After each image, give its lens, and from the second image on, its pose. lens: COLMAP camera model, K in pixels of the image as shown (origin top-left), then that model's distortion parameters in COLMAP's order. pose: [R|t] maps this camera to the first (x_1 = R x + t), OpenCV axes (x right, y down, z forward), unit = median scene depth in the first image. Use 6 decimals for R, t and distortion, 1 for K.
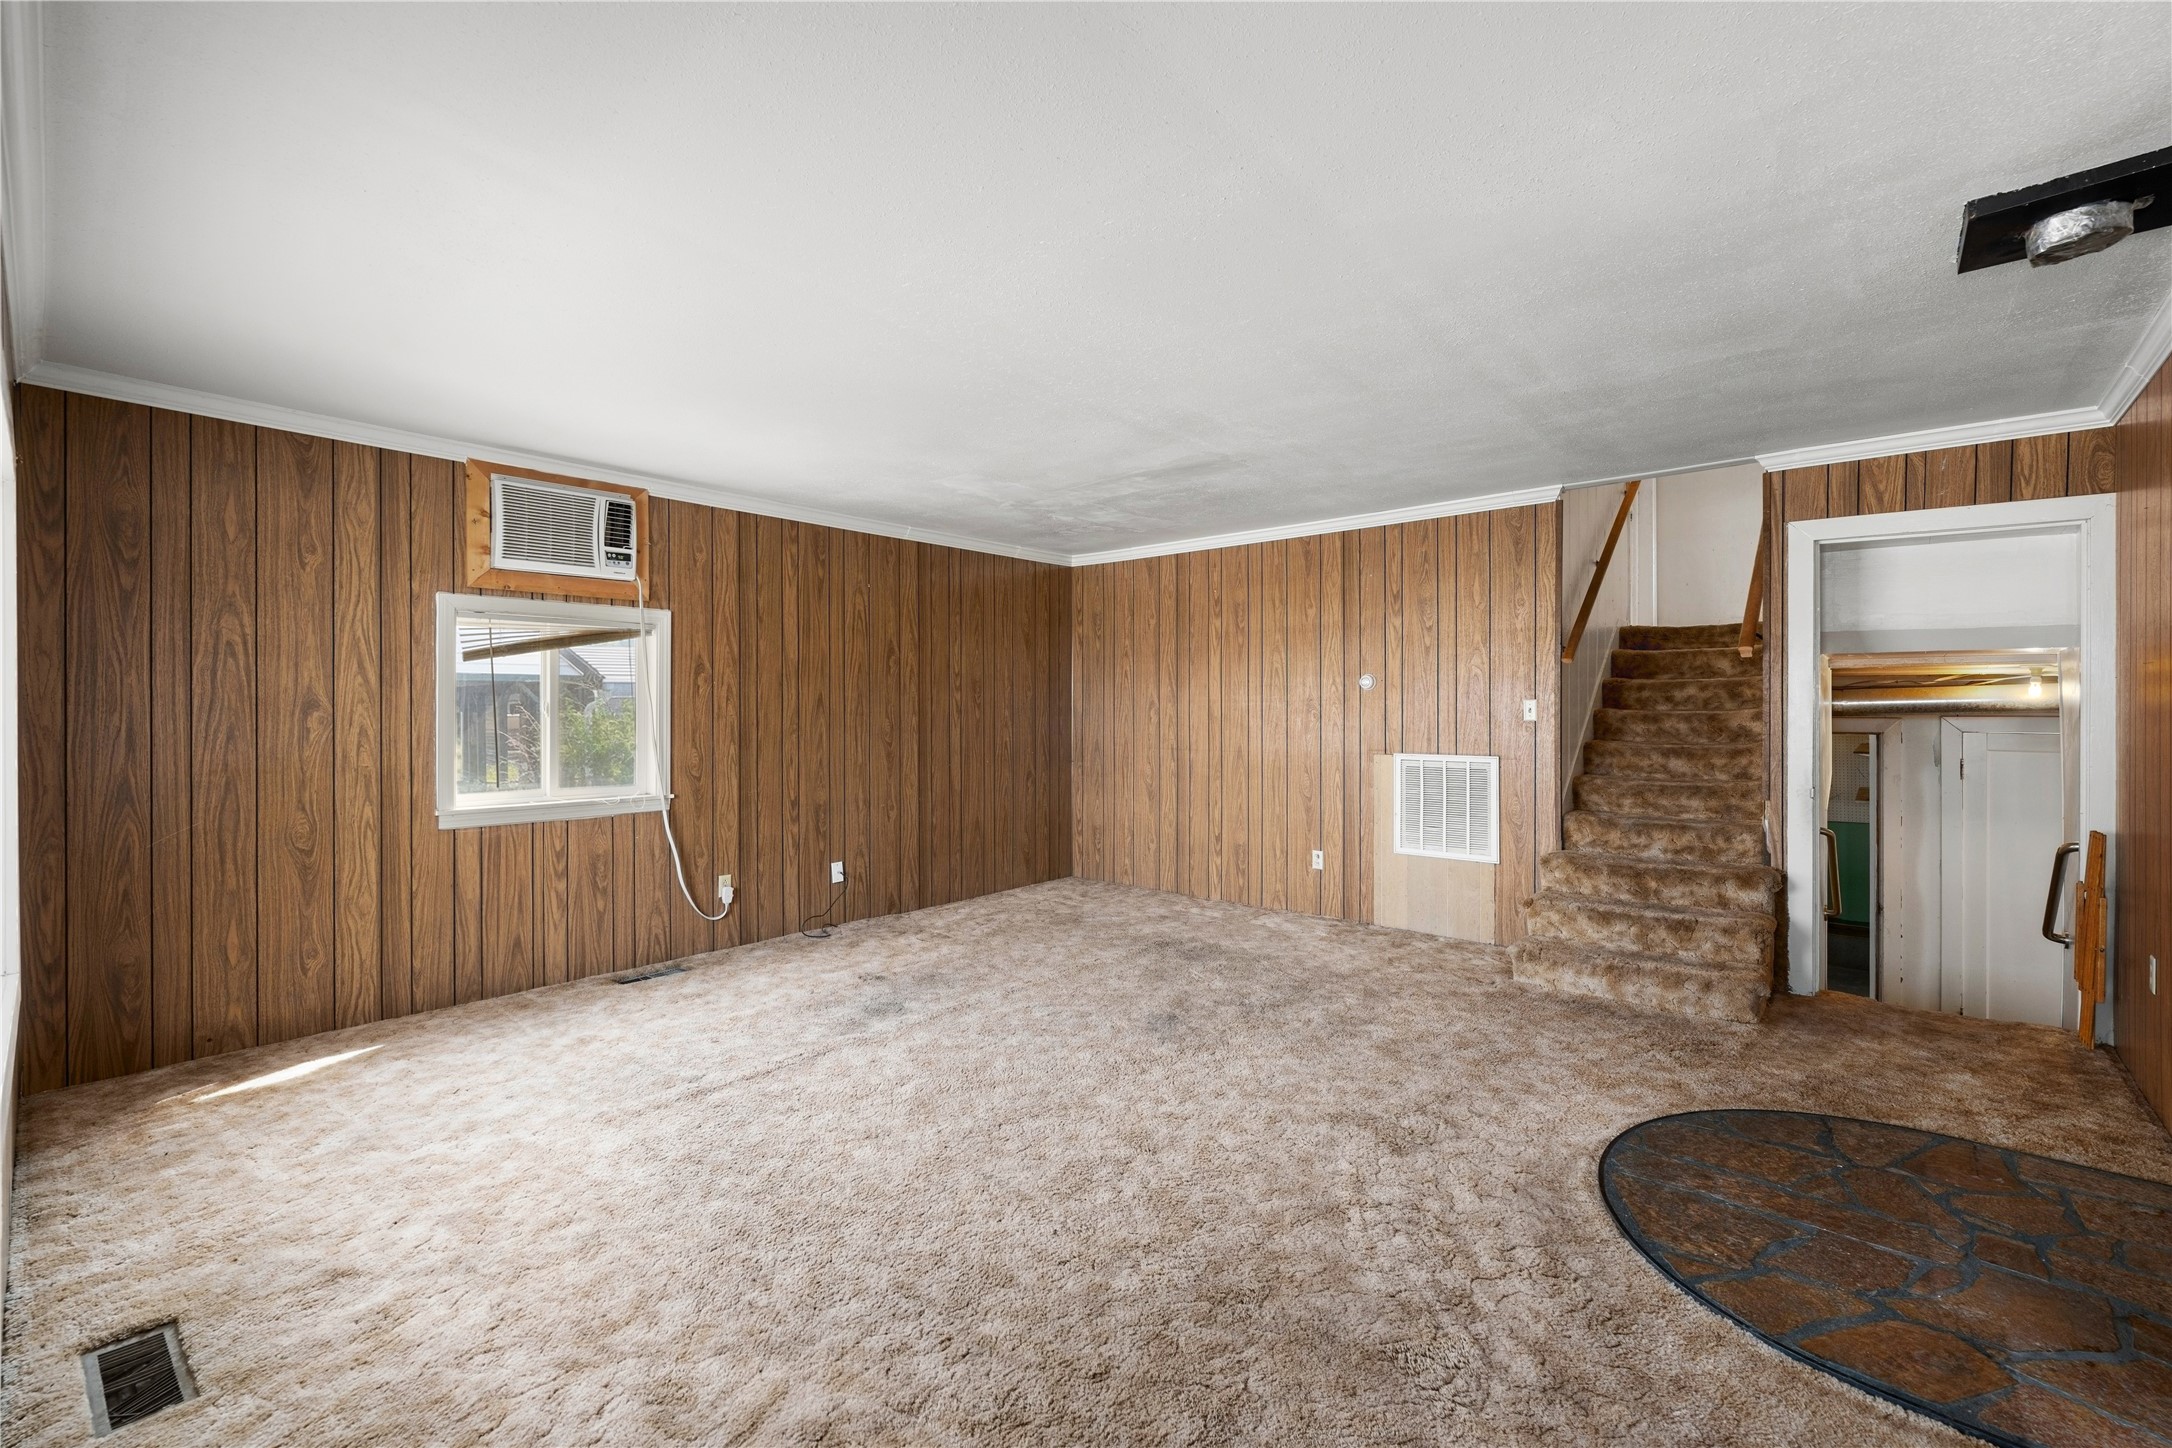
lens RADIAL K [[921.6, 0, 1082.8], [0, 921.6, 708.4], [0, 0, 1]] dist [-0.001460, 0.000028]
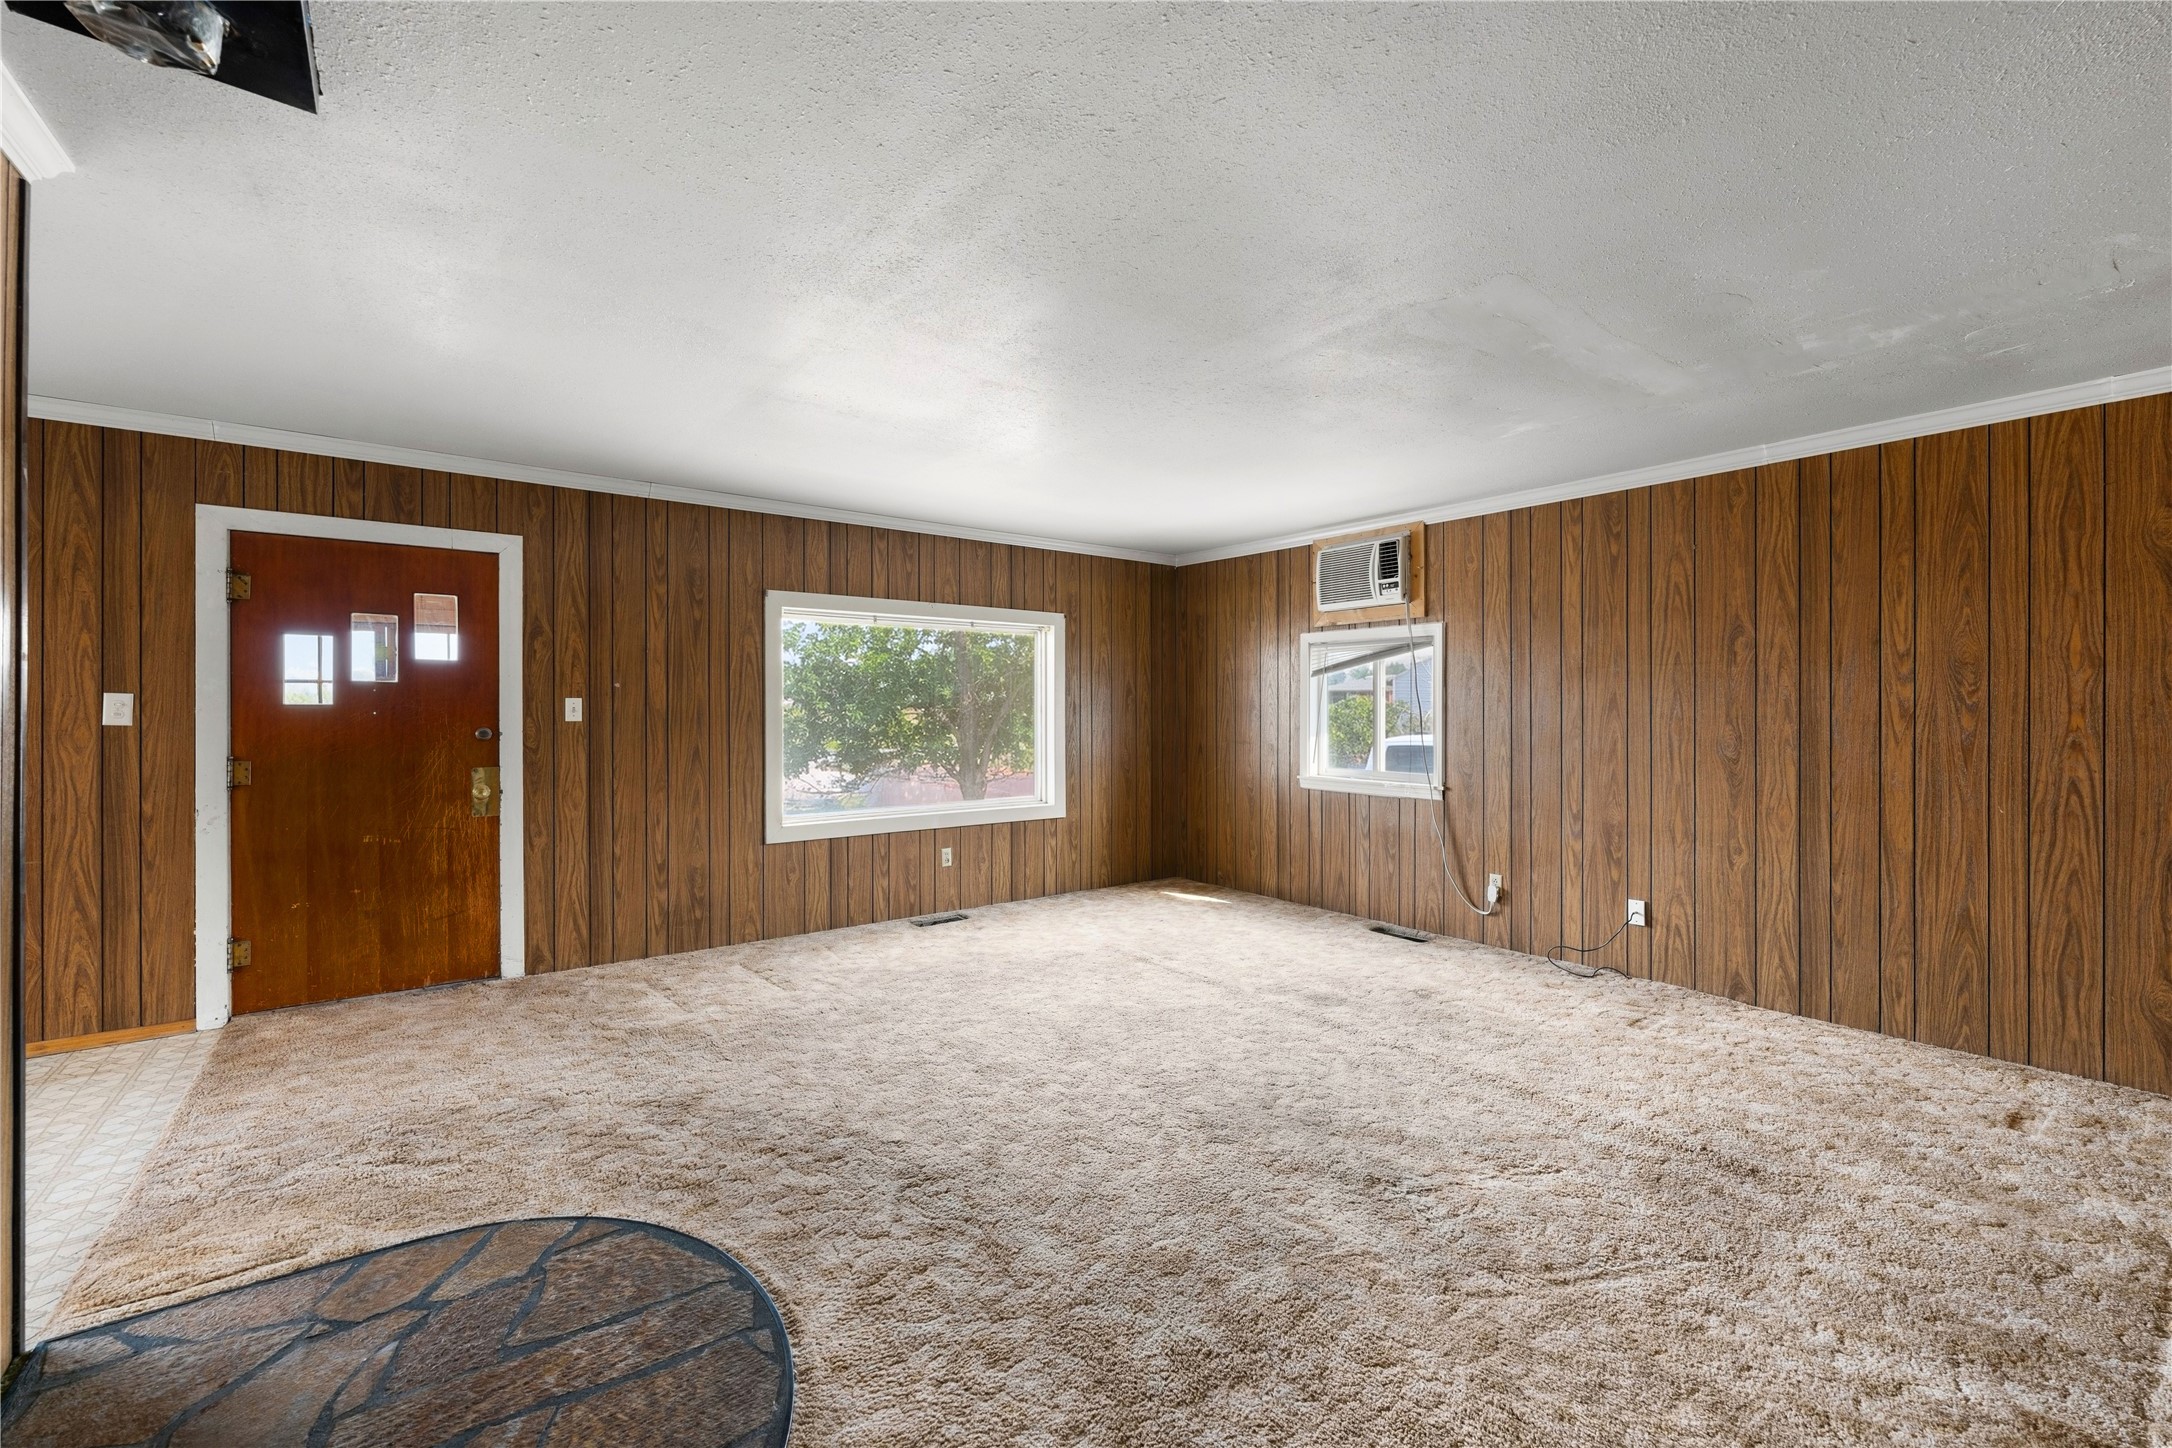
lens RADIAL K [[887.2, 0, 1086.0], [0, 887.2, 724.0], [0, 0, 1]] dist [-0.000046, 0.000022]
pose [[-0.201070, 0.020219, -0.979368, 0.755117], [-0.001723, 0.999778, 0.020994, -0.005066], [0.979575, 0.005909, -0.200990, 0.865592]]
